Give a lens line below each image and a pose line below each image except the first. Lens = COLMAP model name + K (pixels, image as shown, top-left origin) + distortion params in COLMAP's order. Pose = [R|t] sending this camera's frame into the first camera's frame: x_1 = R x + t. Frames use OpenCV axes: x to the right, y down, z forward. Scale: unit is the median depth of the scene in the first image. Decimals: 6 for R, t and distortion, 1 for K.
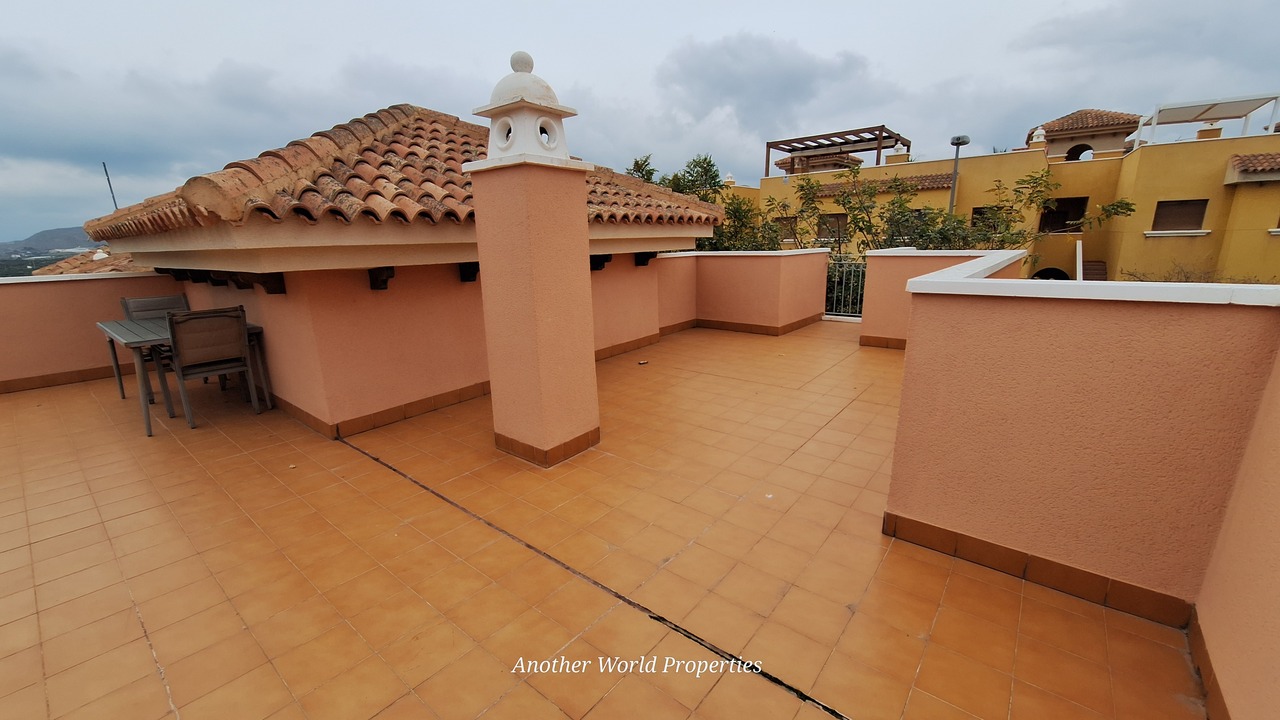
lens RADIAL K [[511.8, 0, 634.2], [0, 511.8, 360.9], [0, 0, 1]] dist [-0.000264, 0.001121]
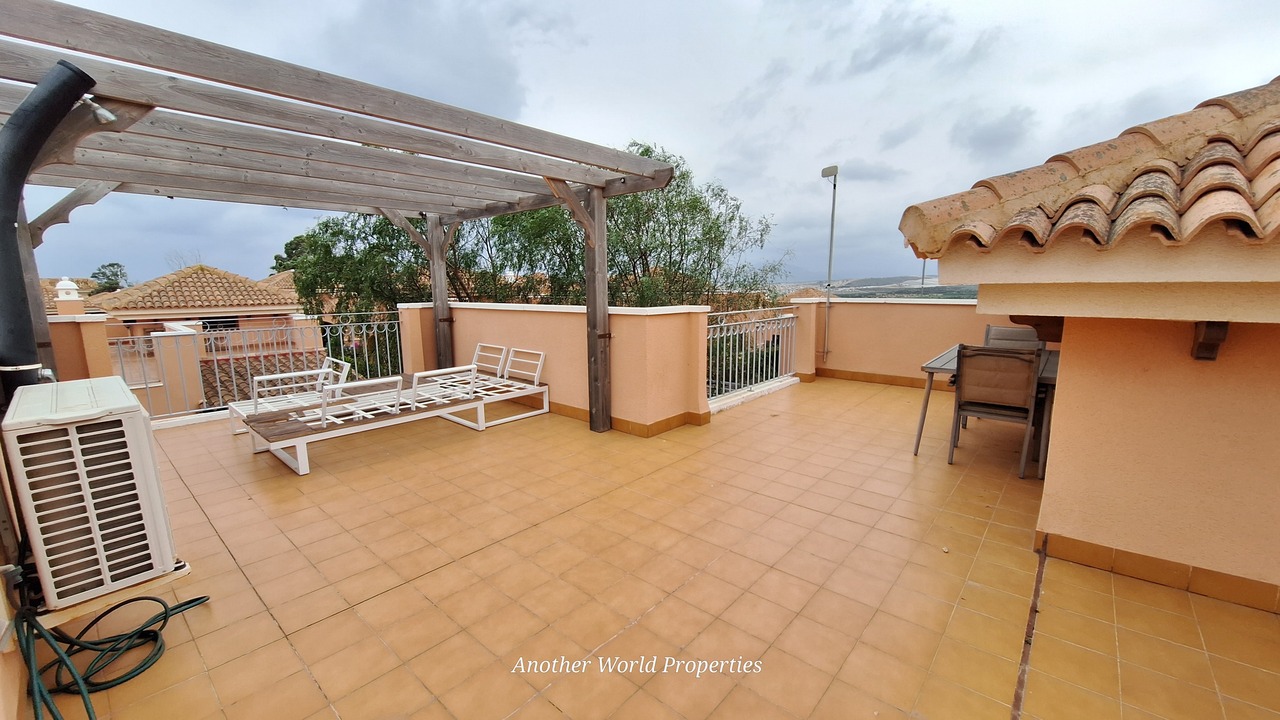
lens RADIAL K [[511.8, 0, 628.3], [0, 511.8, 366.5], [0, 0, 1]] dist [-0.000264, 0.001121]
pose [[-0.029976, 0.188038, -0.981704, 0.078060], [-0.221903, 0.956385, 0.189964, -0.099789], [0.974608, 0.223537, 0.013057, 0.378788]]
